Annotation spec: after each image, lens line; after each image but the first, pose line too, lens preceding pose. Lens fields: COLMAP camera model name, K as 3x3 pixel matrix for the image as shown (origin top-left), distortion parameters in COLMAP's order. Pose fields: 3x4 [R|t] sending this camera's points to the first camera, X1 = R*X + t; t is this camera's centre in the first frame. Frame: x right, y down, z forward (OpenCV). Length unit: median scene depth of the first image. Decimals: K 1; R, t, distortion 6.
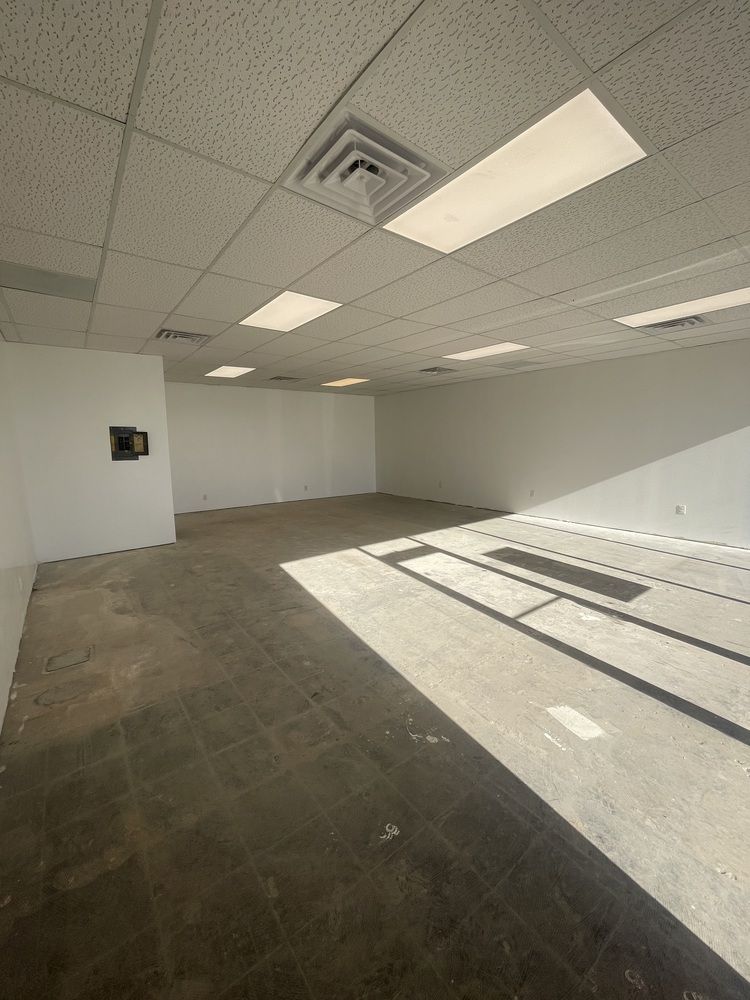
lens RADIAL K [[401.8, 0, 378.7], [0, 401.8, 500.0], [0, 0, 1]] dist [-0.003383, -0.000074]
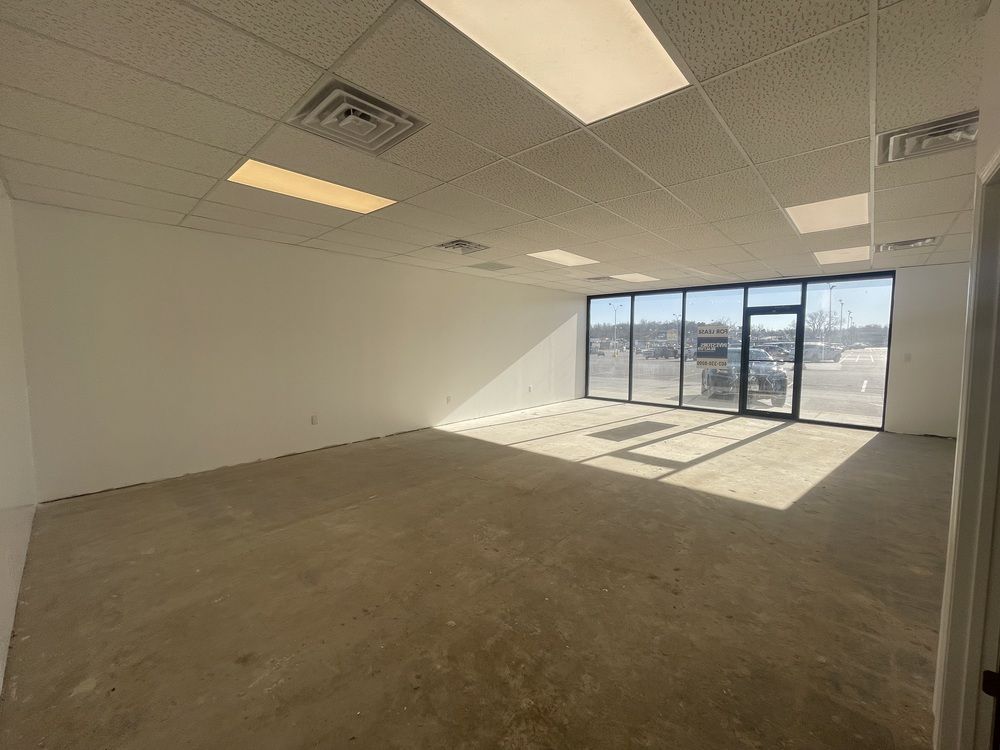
lens RADIAL K [[401.8, 0, 492.4], [0, 401.8, 371.1], [0, 0, 1]] dist [-0.003383, -0.000074]
pose [[-0.156736, -0.062012, 0.985692, -0.971231], [0.147943, 0.985292, 0.085512, -0.257260], [-0.976497, 0.159229, -0.145256, 1.778008]]
